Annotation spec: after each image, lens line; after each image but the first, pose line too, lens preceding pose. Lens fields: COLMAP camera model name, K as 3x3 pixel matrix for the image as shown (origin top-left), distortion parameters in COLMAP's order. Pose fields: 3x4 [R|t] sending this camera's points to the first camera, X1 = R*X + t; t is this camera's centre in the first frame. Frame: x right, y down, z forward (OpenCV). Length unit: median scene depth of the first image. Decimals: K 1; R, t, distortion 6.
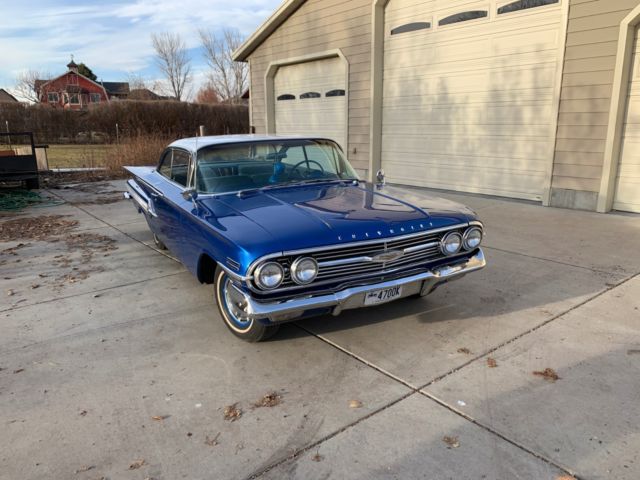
lens RADIAL K [[486.4, 0, 318.8], [0, 486.4, 235.8], [0, 0, 1]] dist [0.021595, -0.022203]
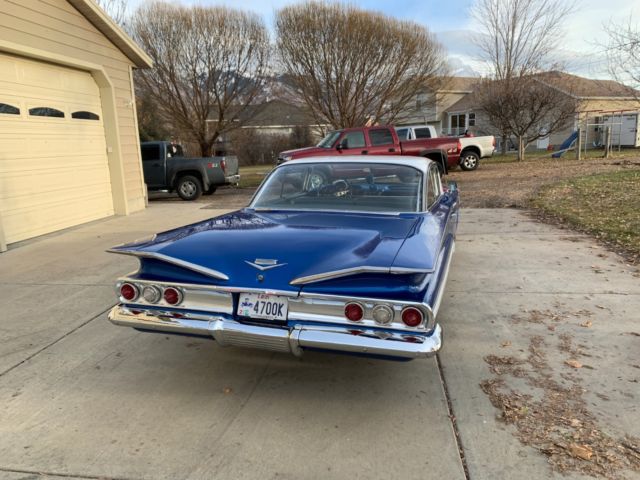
lens RADIAL K [[486.4, 0, 321.5], [0, 486.4, 235.1], [0, 0, 1]] dist [0.021595, -0.022203]
pose [[-0.703385, -0.100783, 0.703628, -0.426495], [0.200037, 0.921823, 0.332004, -0.214278], [-0.682081, 0.374278, -0.628237, 0.922121]]
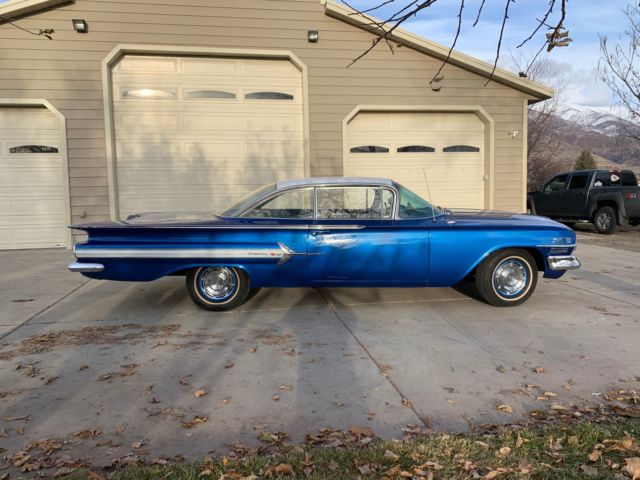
lens RADIAL K [[486.4, 0, 321.1], [0, 486.4, 237.9], [0, 0, 1]] dist [0.021595, -0.022203]
pose [[0.478142, -0.078019, 0.874810, -0.611410], [0.211356, 0.976997, -0.028387, -0.022642], [-0.852472, 0.198469, 0.483633, 0.270805]]
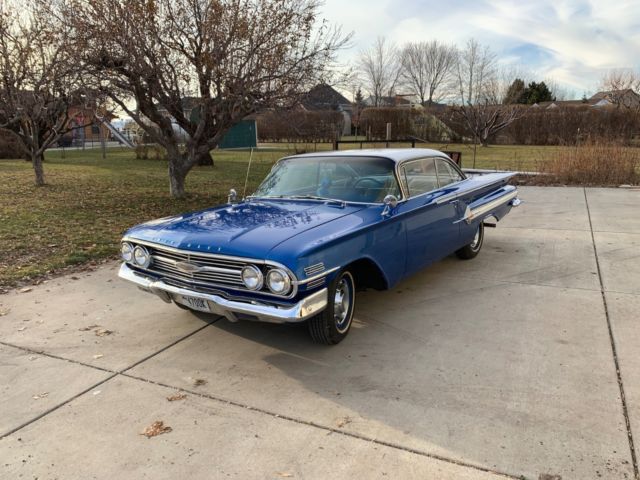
lens RADIAL K [[486.4, 0, 318.4], [0, 486.4, 243.2], [0, 0, 1]] dist [0.021595, -0.022203]
pose [[0.420687, 0.202679, -0.884276, 0.409901], [-0.187720, 0.973077, 0.133726, -0.070826], [0.887572, 0.109739, 0.447408, 0.255485]]
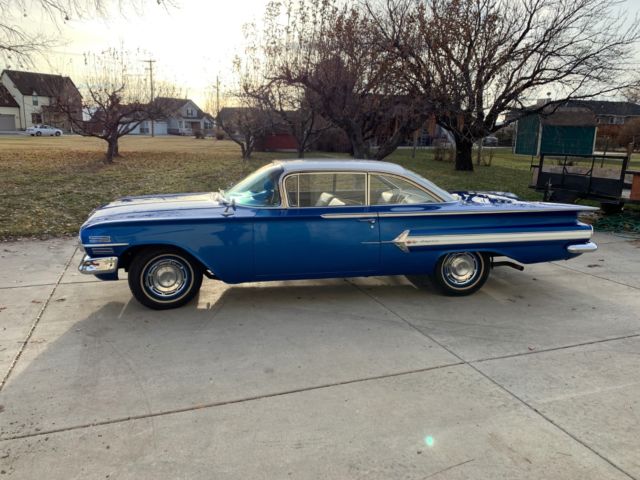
lens RADIAL K [[486.4, 0, 321.3], [0, 486.4, 238.2], [0, 0, 1]] dist [0.021595, -0.022203]
pose [[-0.311328, 0.201067, -0.928788, 0.469347], [-0.232561, 0.931521, 0.279613, -0.178817], [0.921406, 0.303052, -0.243248, 0.688145]]
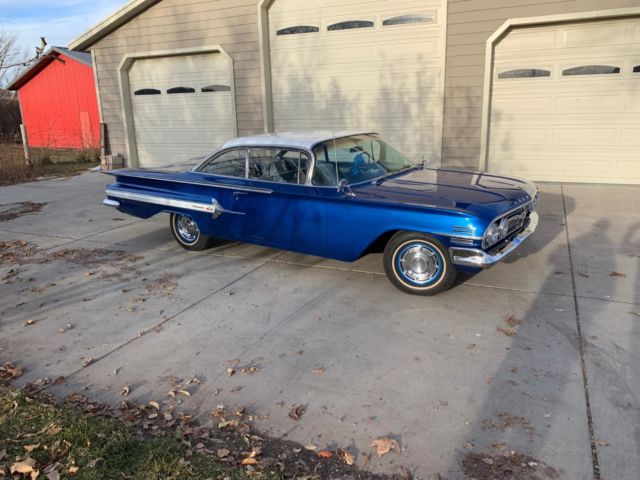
lens RADIAL K [[486.4, 0, 321.6], [0, 486.4, 242.8], [0, 0, 1]] dist [0.021595, -0.022203]
pose [[0.886006, -0.131552, 0.444622, -0.335326], [0.119589, 0.991299, 0.054993, -0.007746], [-0.447987, 0.004448, 0.894029, -0.001511]]
